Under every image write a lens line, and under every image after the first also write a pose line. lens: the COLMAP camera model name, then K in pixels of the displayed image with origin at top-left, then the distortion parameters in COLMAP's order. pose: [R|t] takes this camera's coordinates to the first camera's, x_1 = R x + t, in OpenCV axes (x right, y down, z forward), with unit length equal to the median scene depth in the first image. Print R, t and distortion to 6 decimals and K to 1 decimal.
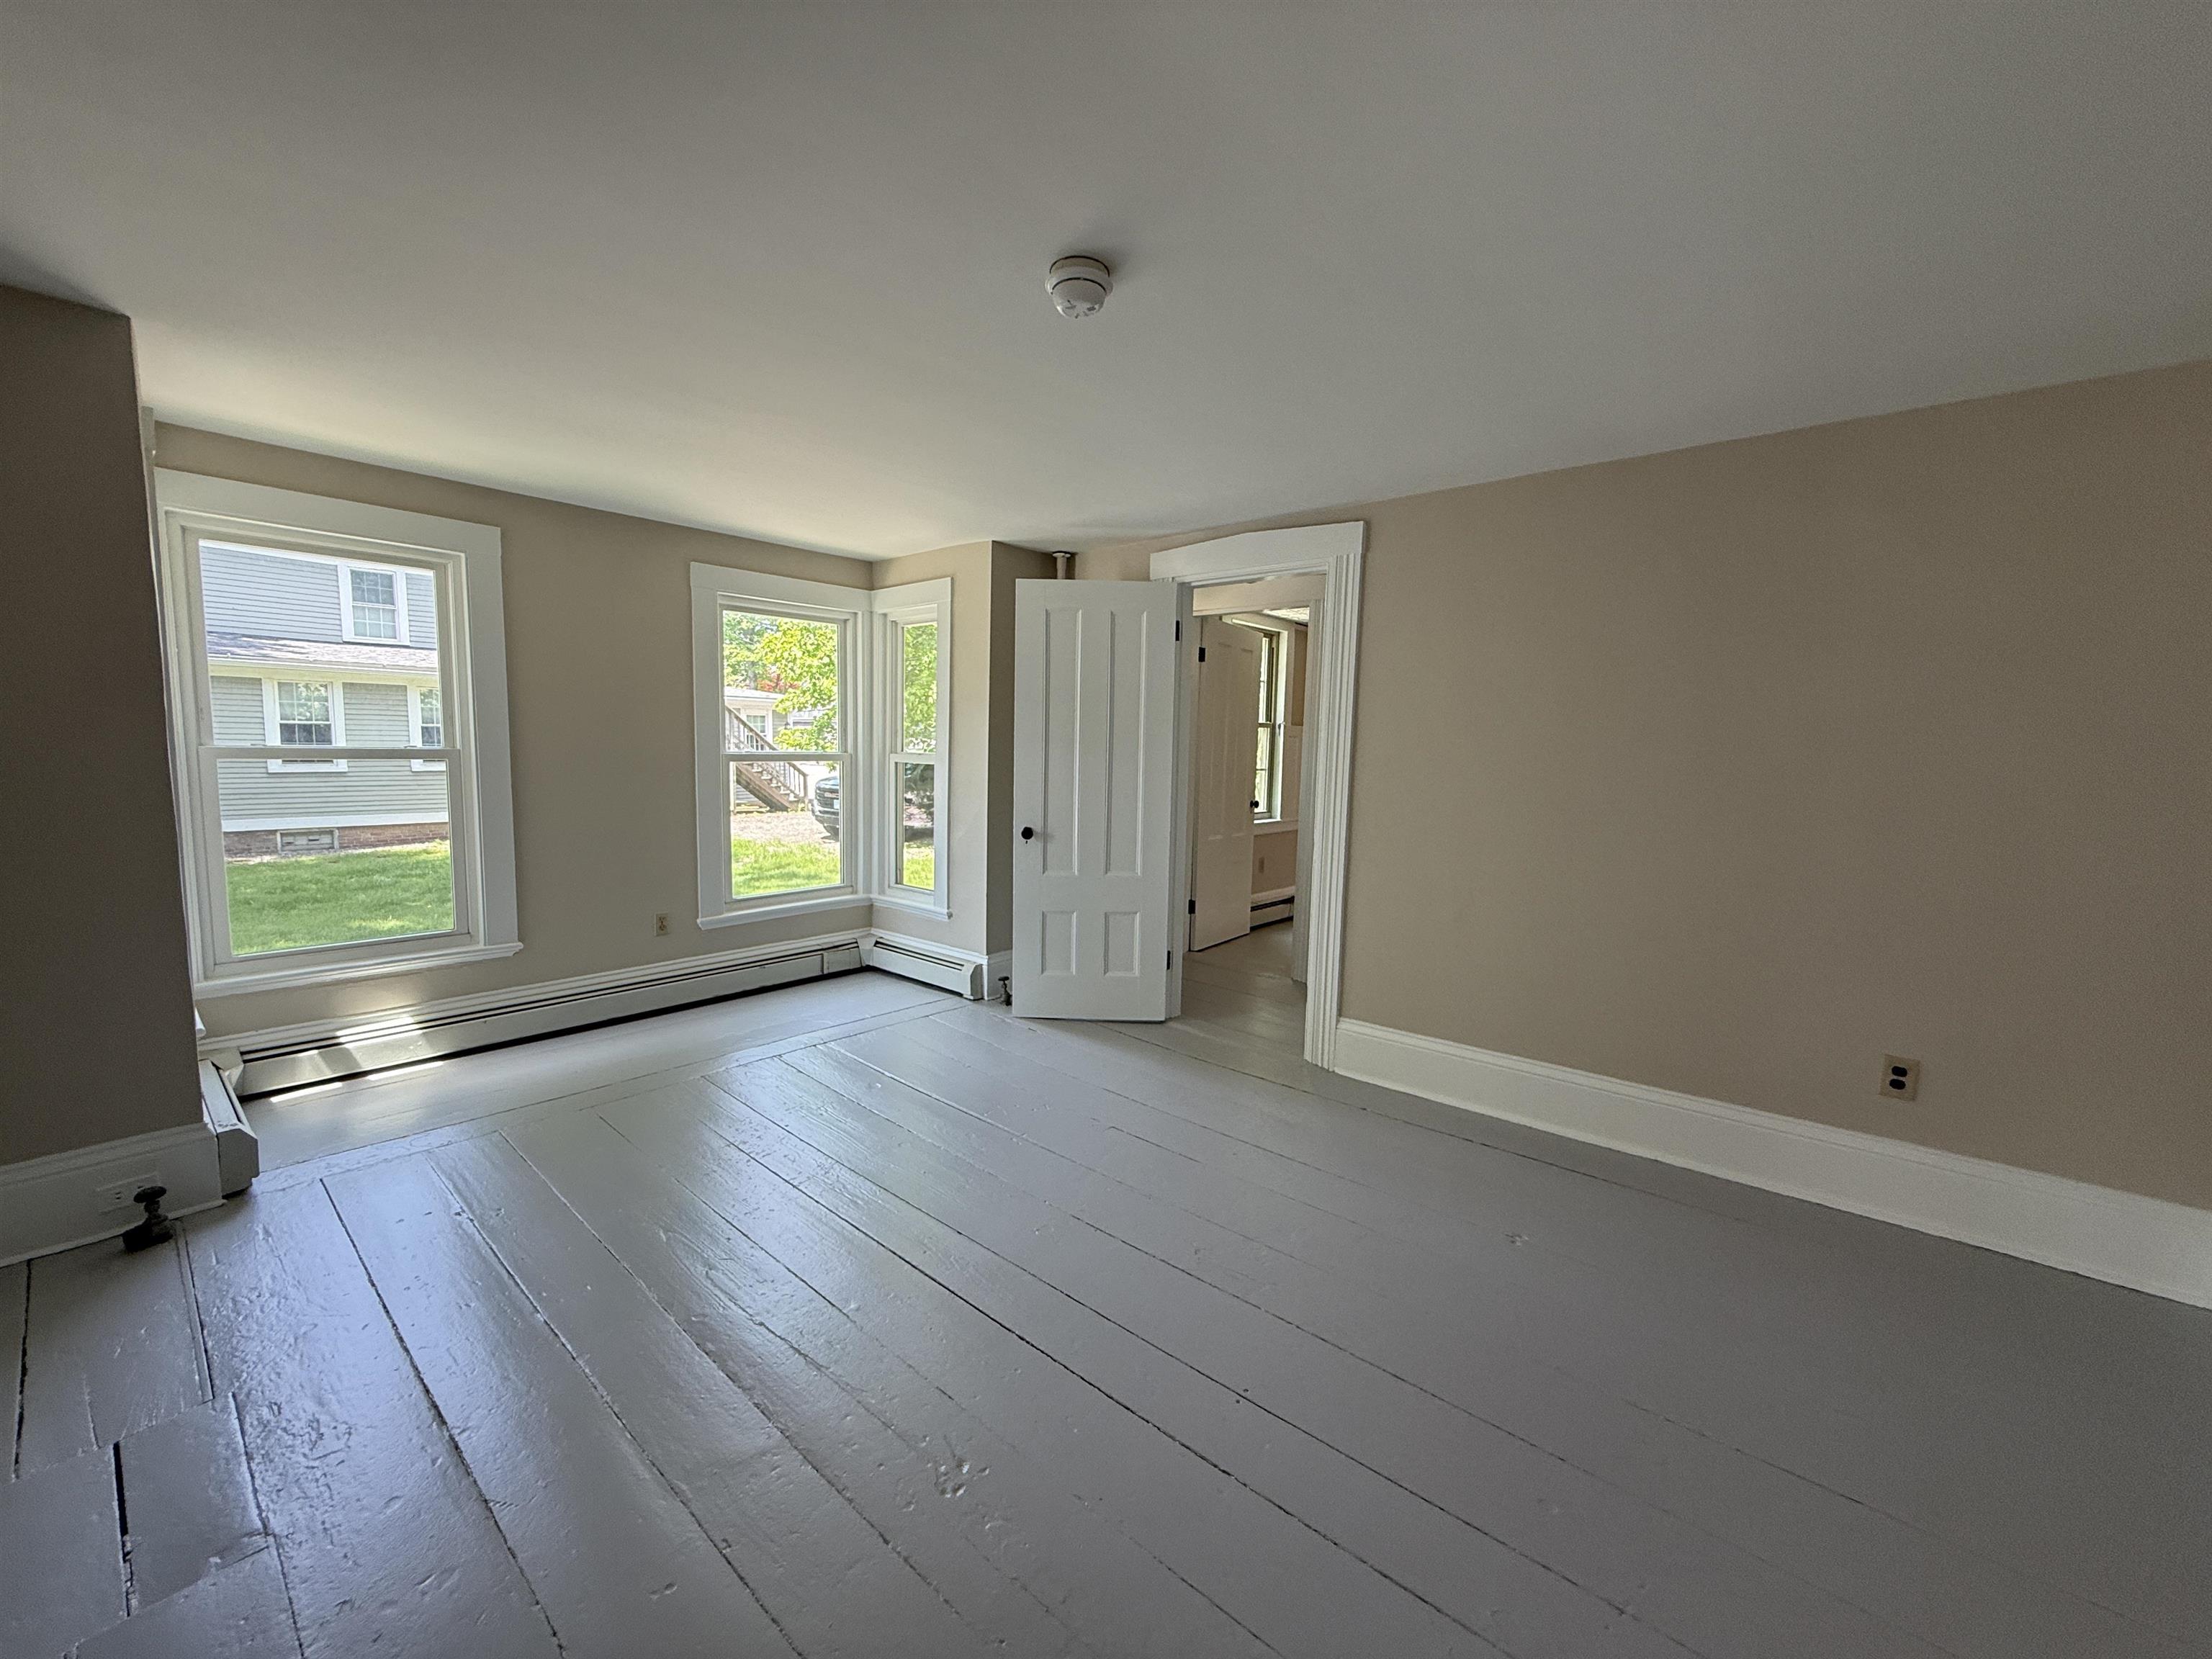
lens RADIAL K [[880.6, 0, 1099.1], [0, 880.6, 829.5], [0, 0, 1]] dist [-0.000740, -0.000021]
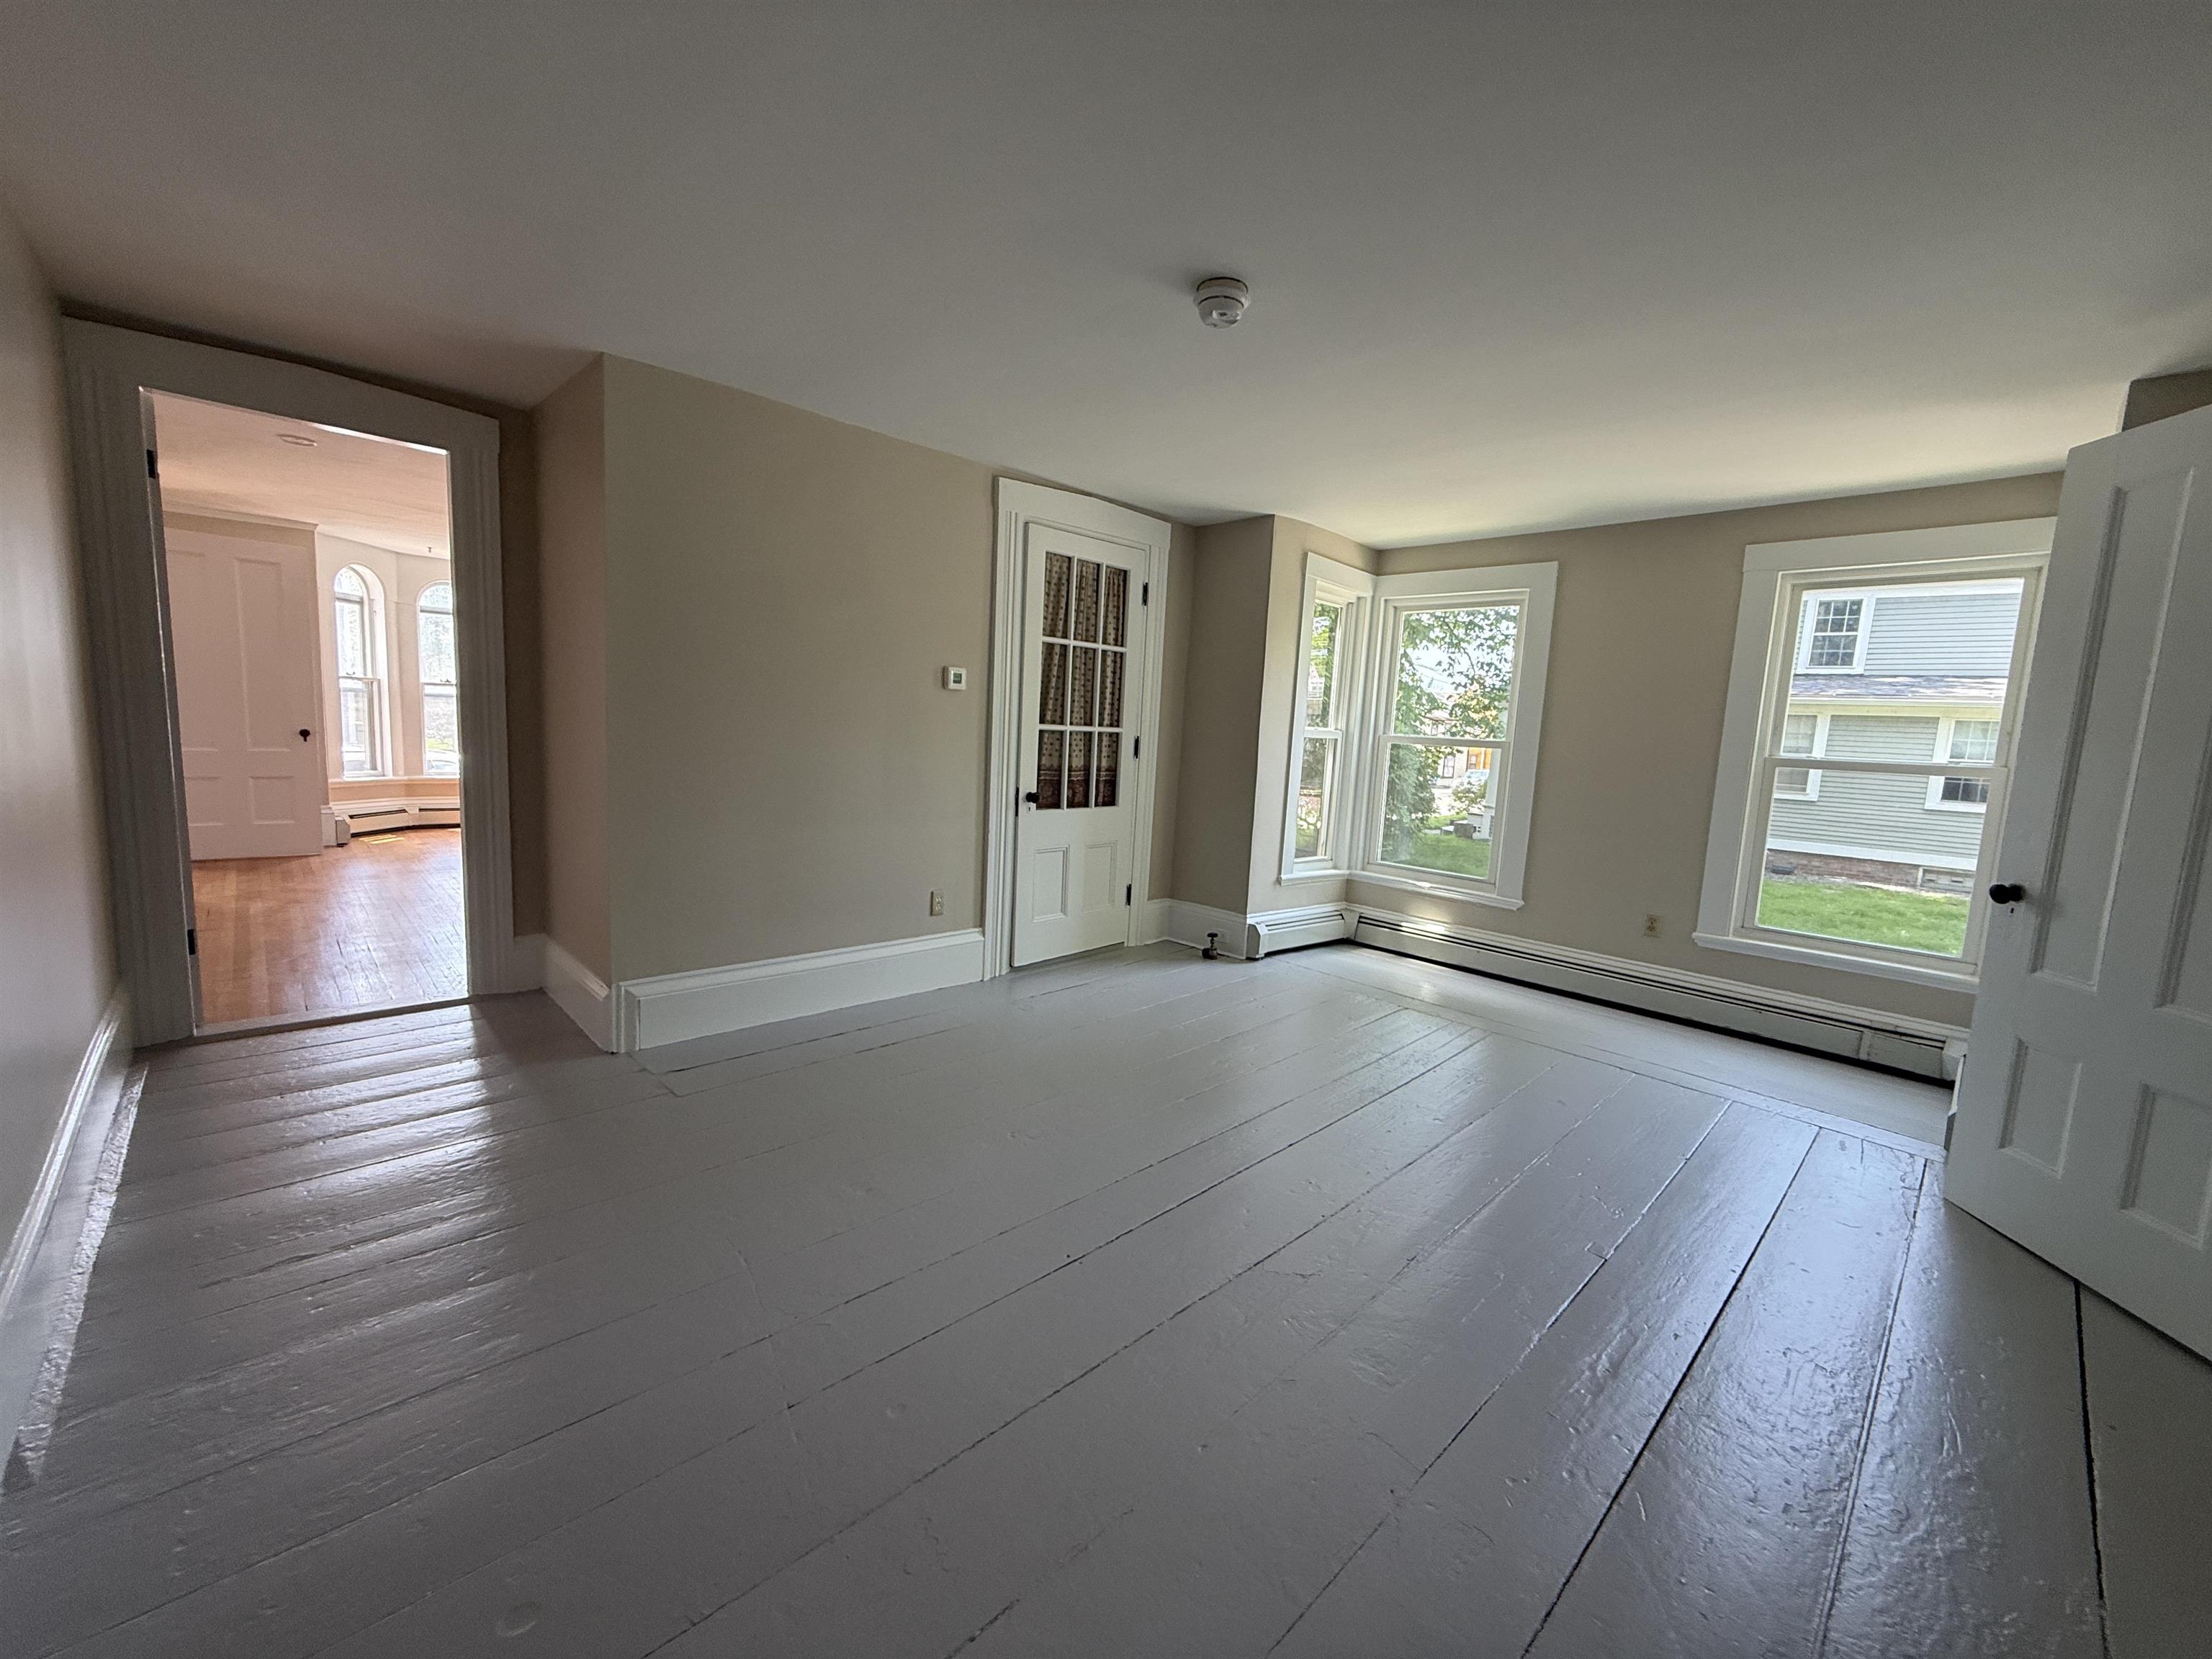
lens RADIAL K [[880.6, 0, 1099.1], [0, 880.6, 829.5], [0, 0, 1]] dist [-0.000740, -0.000021]
pose [[-0.099806, 0.089849, -0.990942, 0.528608], [-0.152389, 0.982785, 0.104458, -0.006157], [0.983268, 0.161434, -0.084396, 0.453880]]
